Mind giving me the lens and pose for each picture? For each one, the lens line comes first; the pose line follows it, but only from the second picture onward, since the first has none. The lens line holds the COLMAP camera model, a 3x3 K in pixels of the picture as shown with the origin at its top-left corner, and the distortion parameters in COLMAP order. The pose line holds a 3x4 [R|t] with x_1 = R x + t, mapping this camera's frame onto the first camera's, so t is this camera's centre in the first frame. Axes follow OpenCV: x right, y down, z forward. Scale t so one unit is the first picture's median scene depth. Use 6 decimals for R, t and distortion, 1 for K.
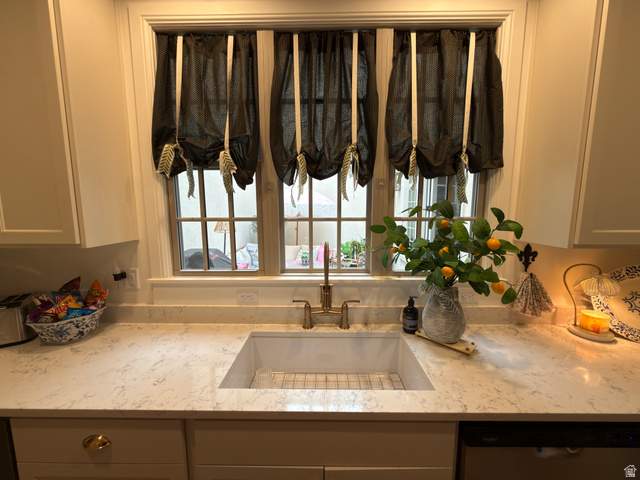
lens RADIAL K [[253.4, 0, 321.3], [0, 253.4, 239.5], [0, 0, 1]] dist [0.000237, 0.000092]
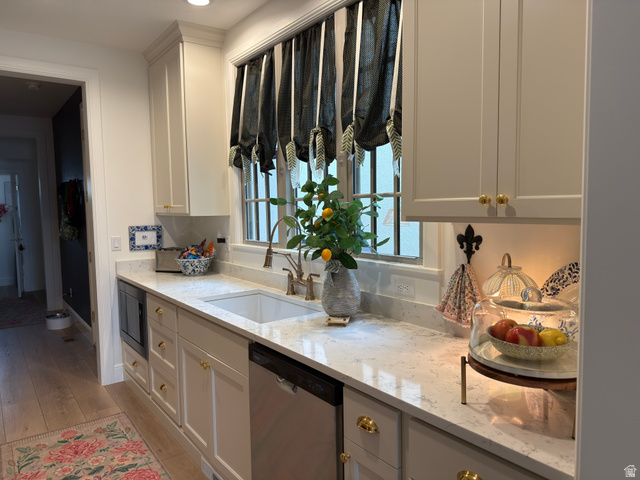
lens RADIAL K [[441.8, 0, 320.0], [0, 441.8, 240.0], [0, 0, 1]] dist [0.114076, -0.176620]
pose [[0.616054, 0.052762, -0.785935, 1.555669], [-0.079109, 0.996854, 0.004912, 0.087266], [0.783721, 0.059149, 0.618290, -0.118831]]
